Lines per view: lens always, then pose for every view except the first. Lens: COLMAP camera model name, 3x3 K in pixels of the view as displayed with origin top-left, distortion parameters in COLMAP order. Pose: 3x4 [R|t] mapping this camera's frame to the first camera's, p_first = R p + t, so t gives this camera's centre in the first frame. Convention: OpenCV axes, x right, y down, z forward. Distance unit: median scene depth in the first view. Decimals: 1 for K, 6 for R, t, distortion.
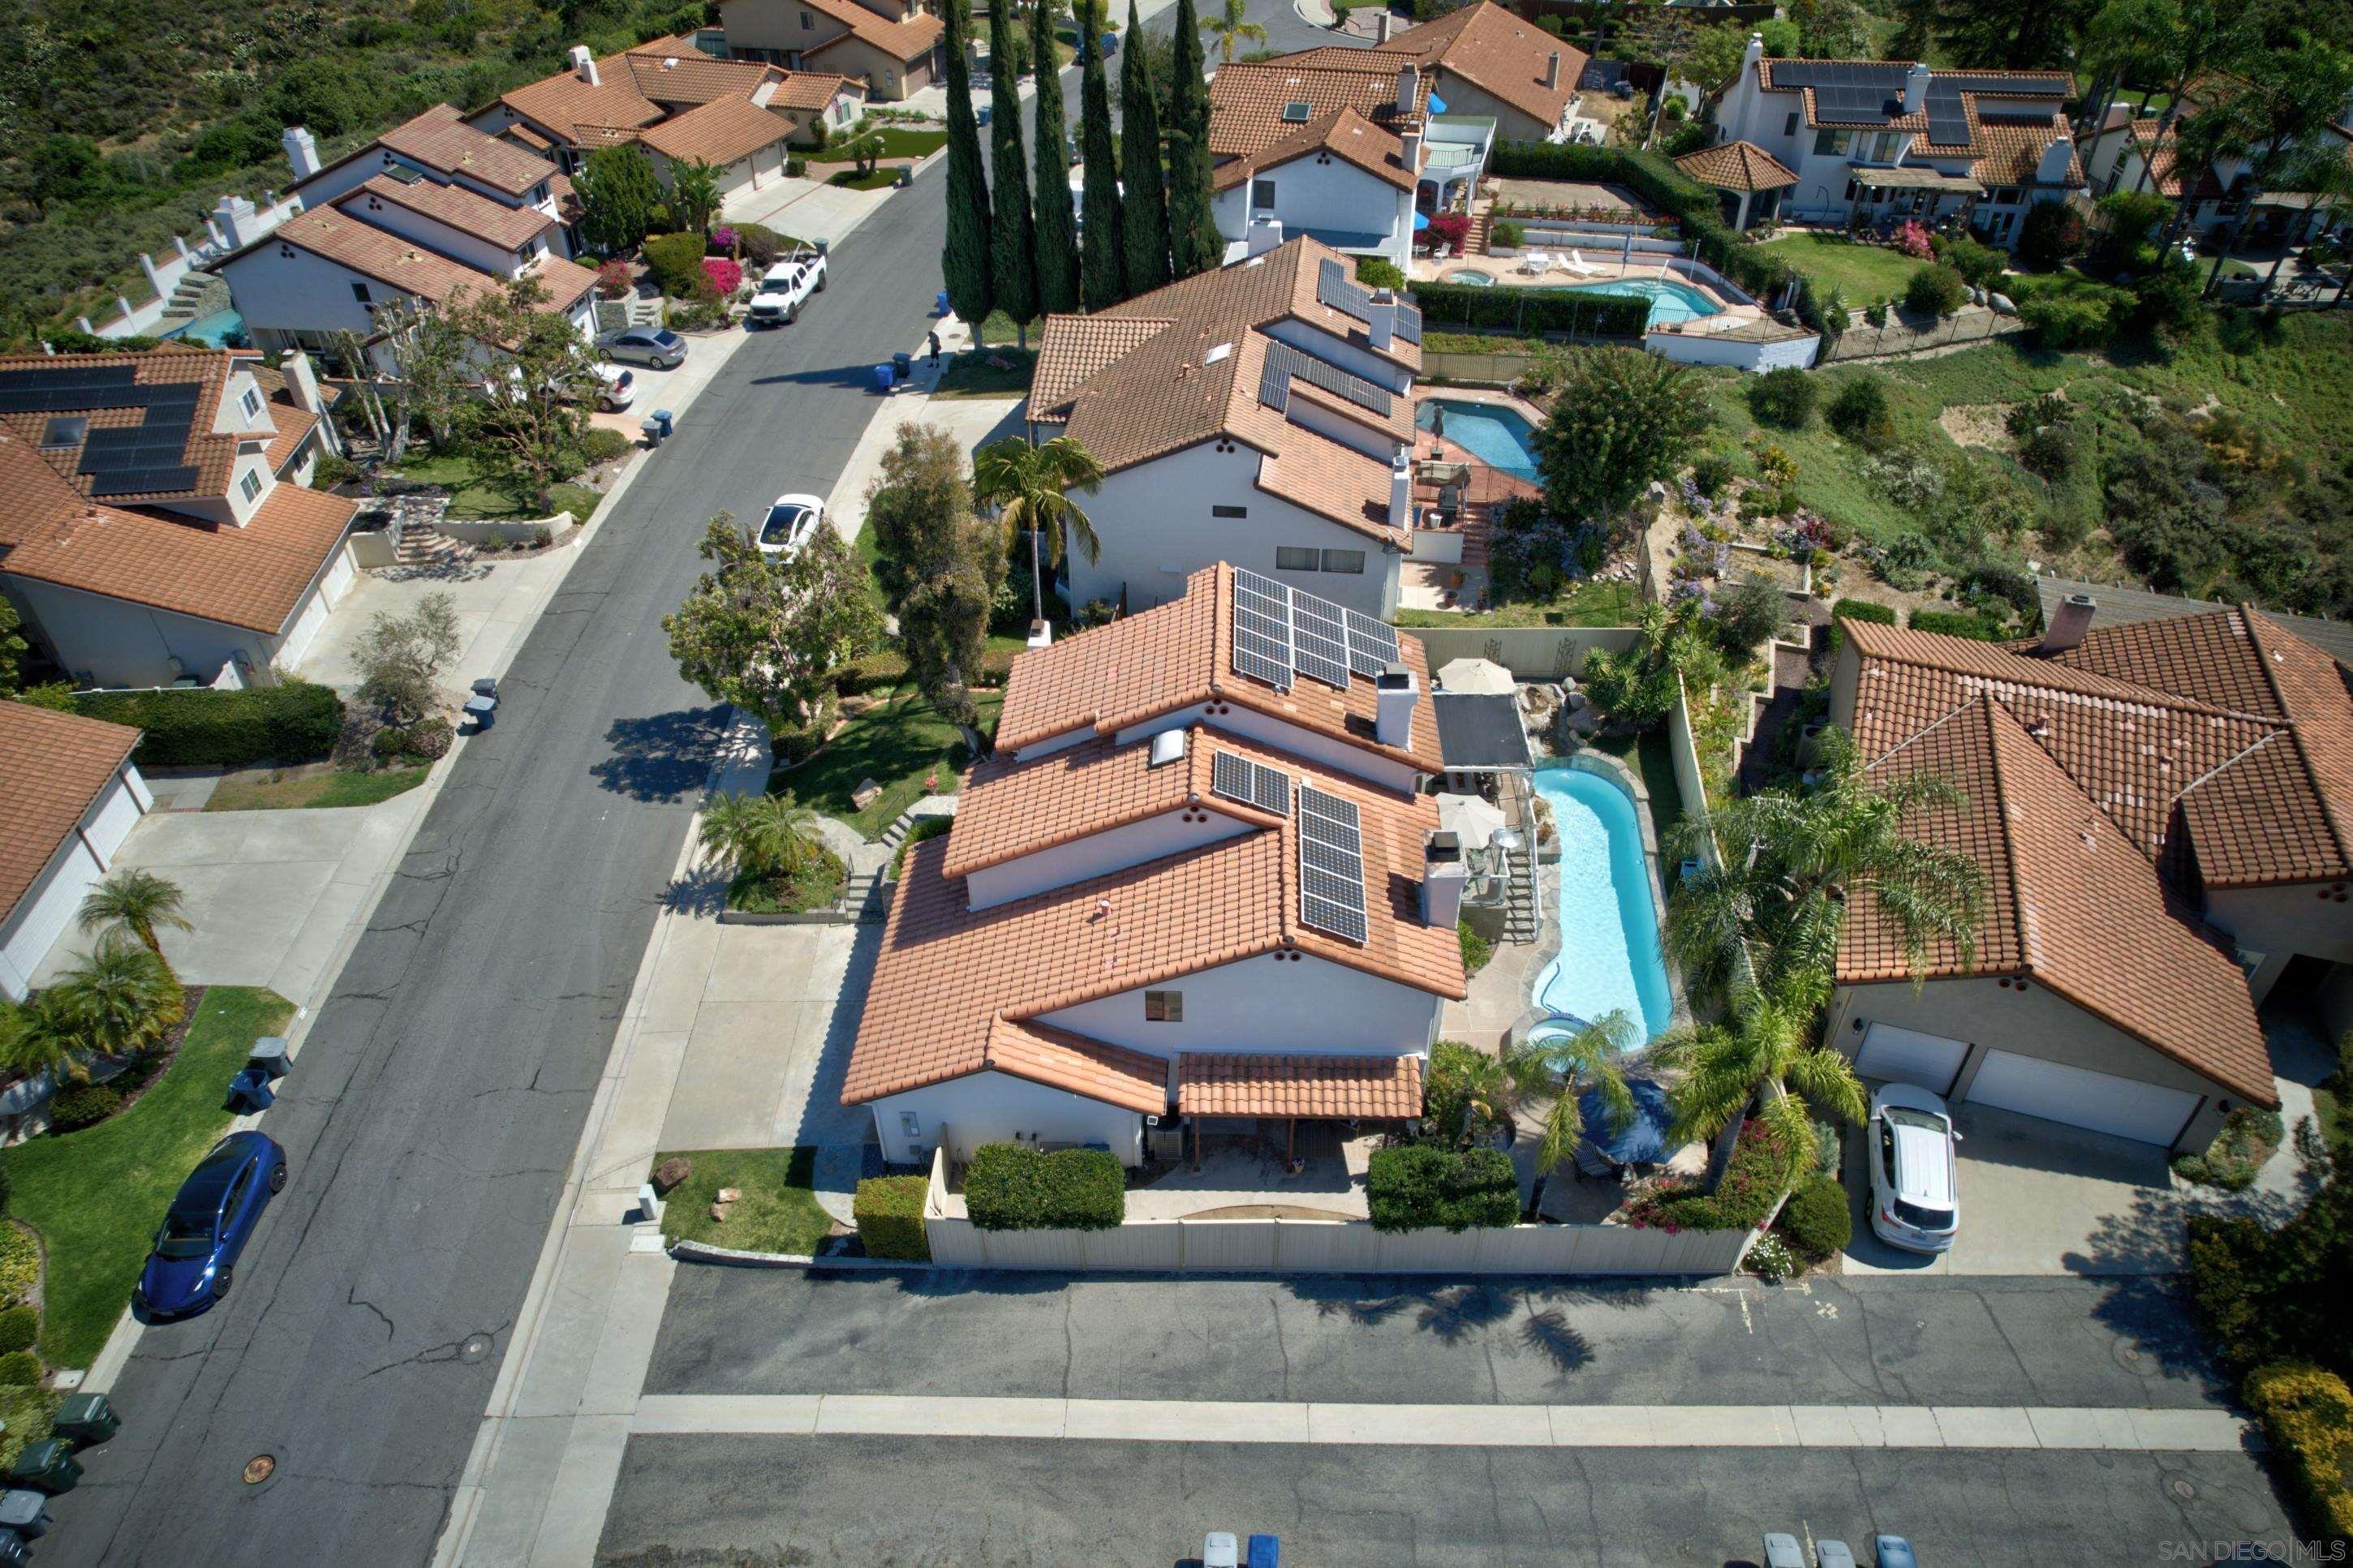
lens RADIAL K [[1493.6, 0, 1178.8], [0, 1493.6, 827.7], [0, 0, 1]] dist [-0.093938, 0.091665]
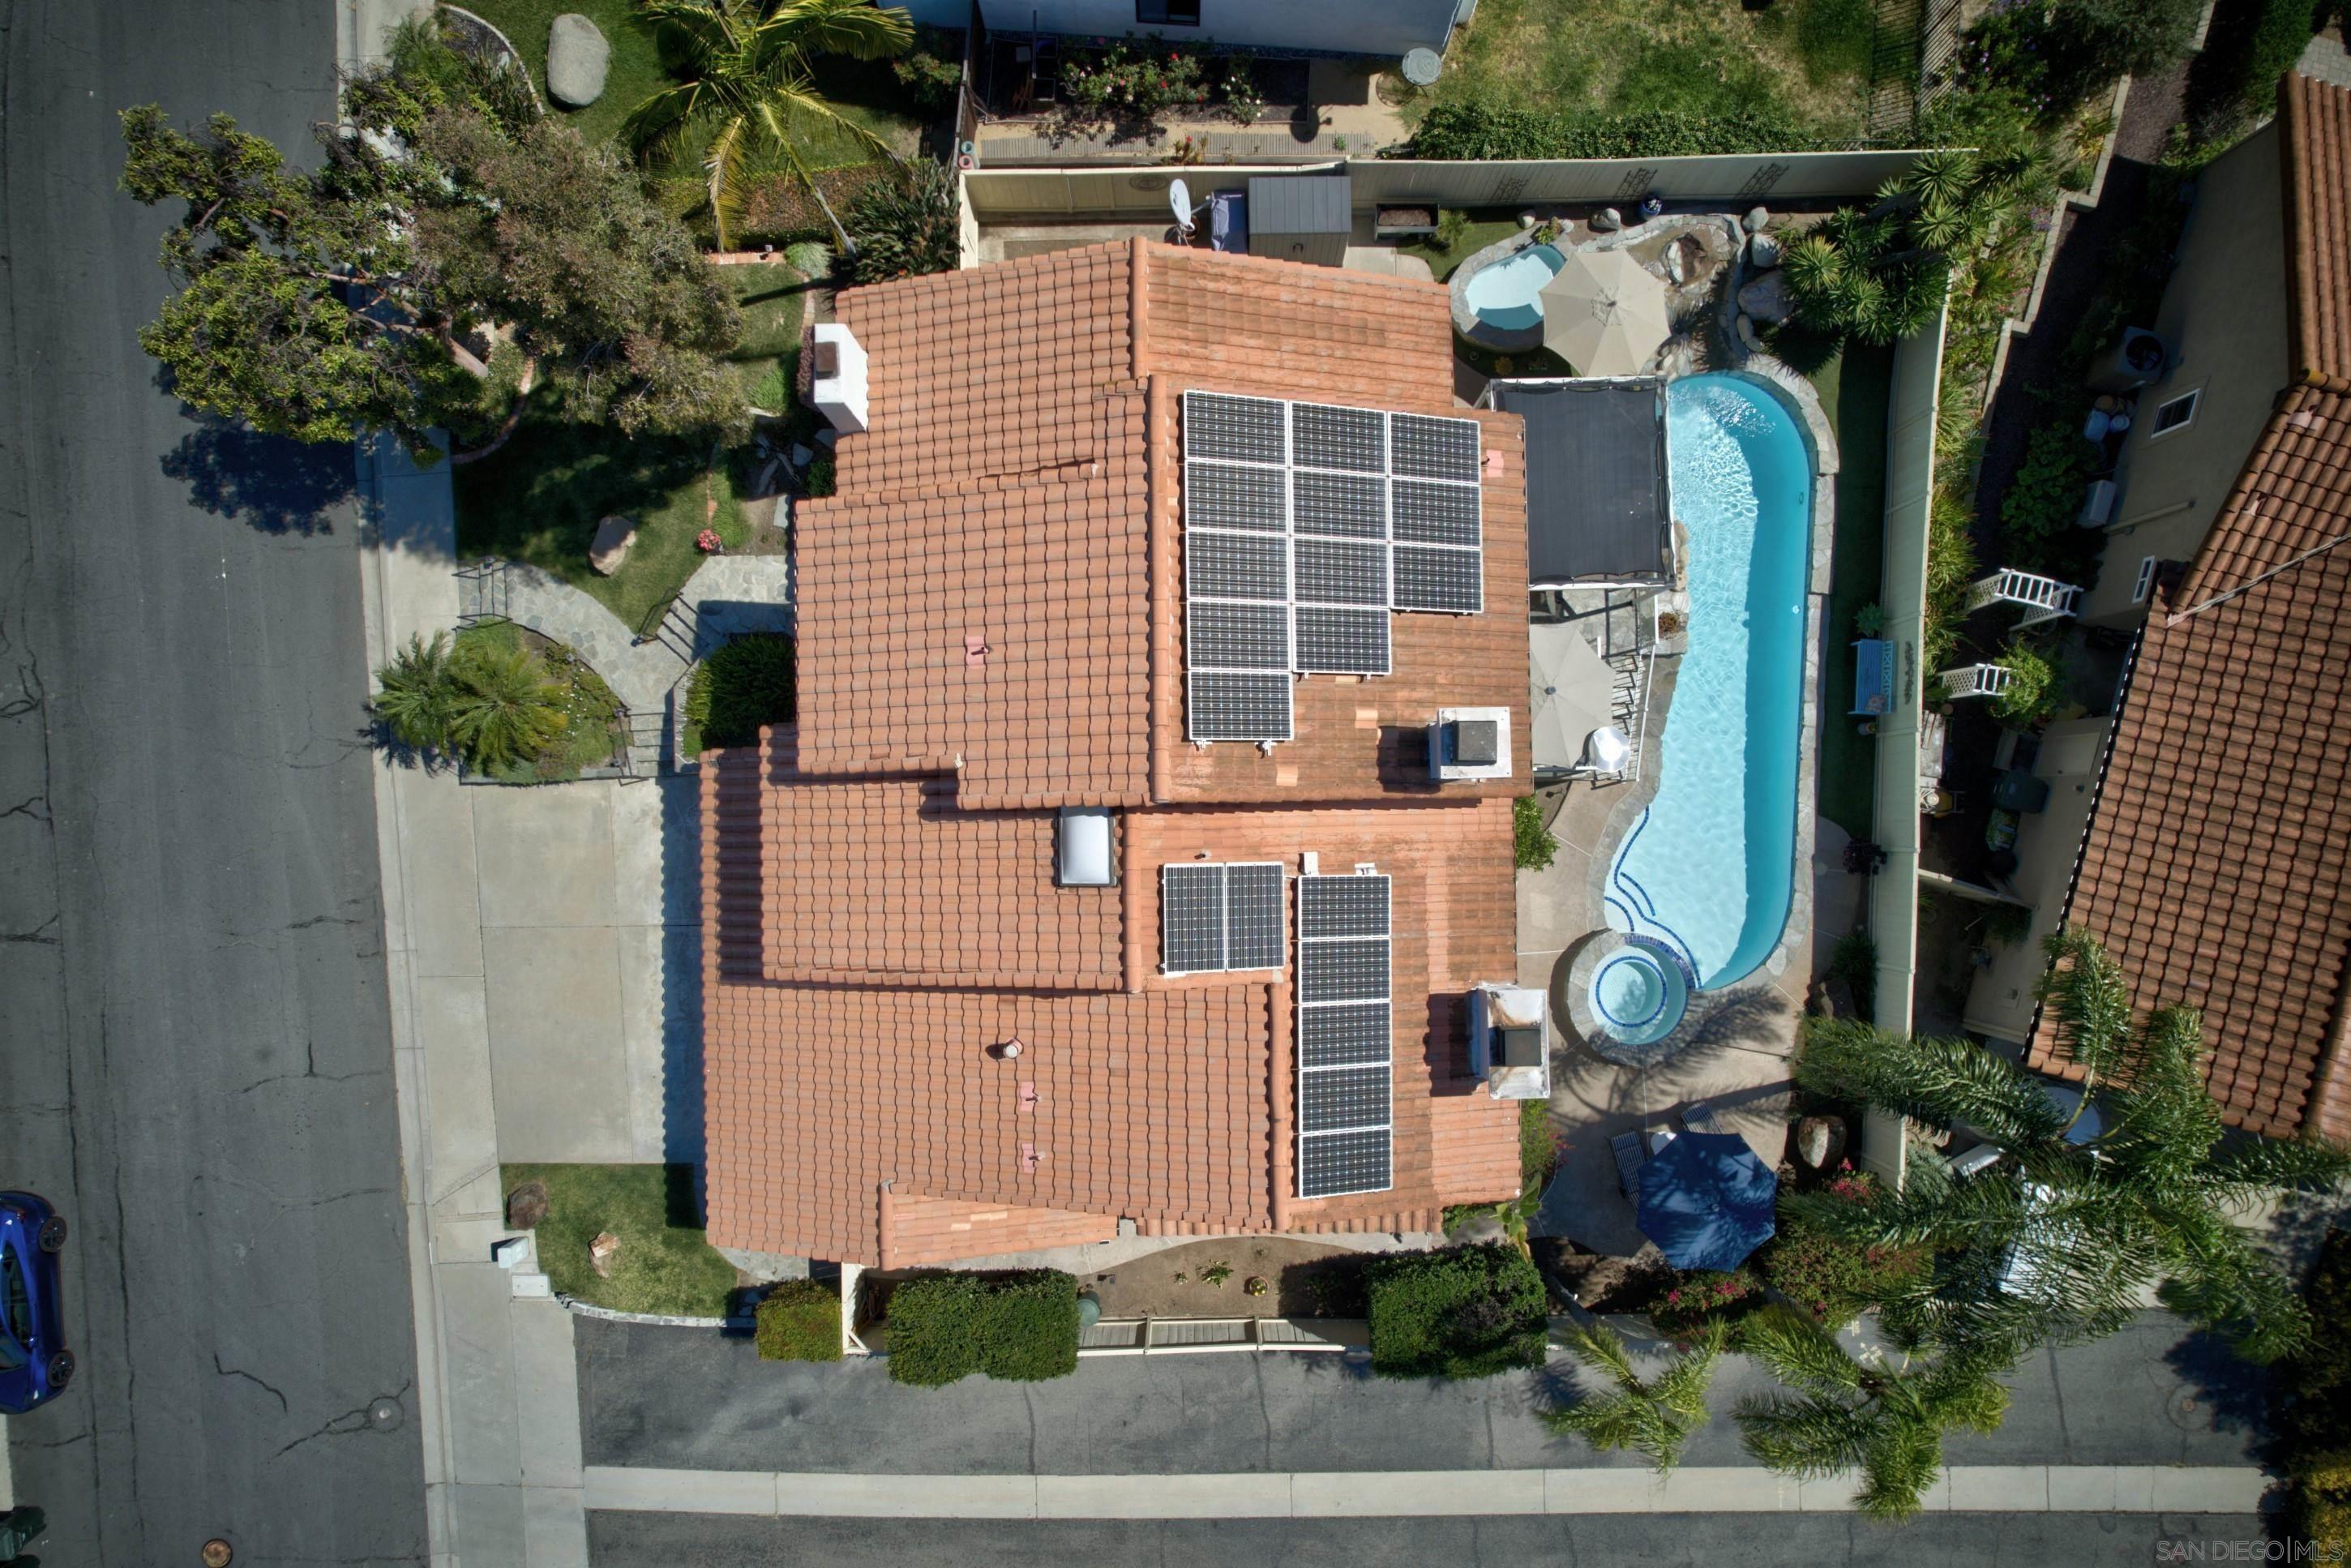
lens RADIAL K [[1496.4, 0, 1175.5], [0, 1496.4, 784.0], [0, 0, 1]] dist [-0.095862, 0.085847]
pose [[0.998691, -0.051137, 0.001235, 0.034108], [0.032610, 0.655089, 0.754847, -0.594990], [-0.039410, -0.753819, 0.655899, 0.700132]]
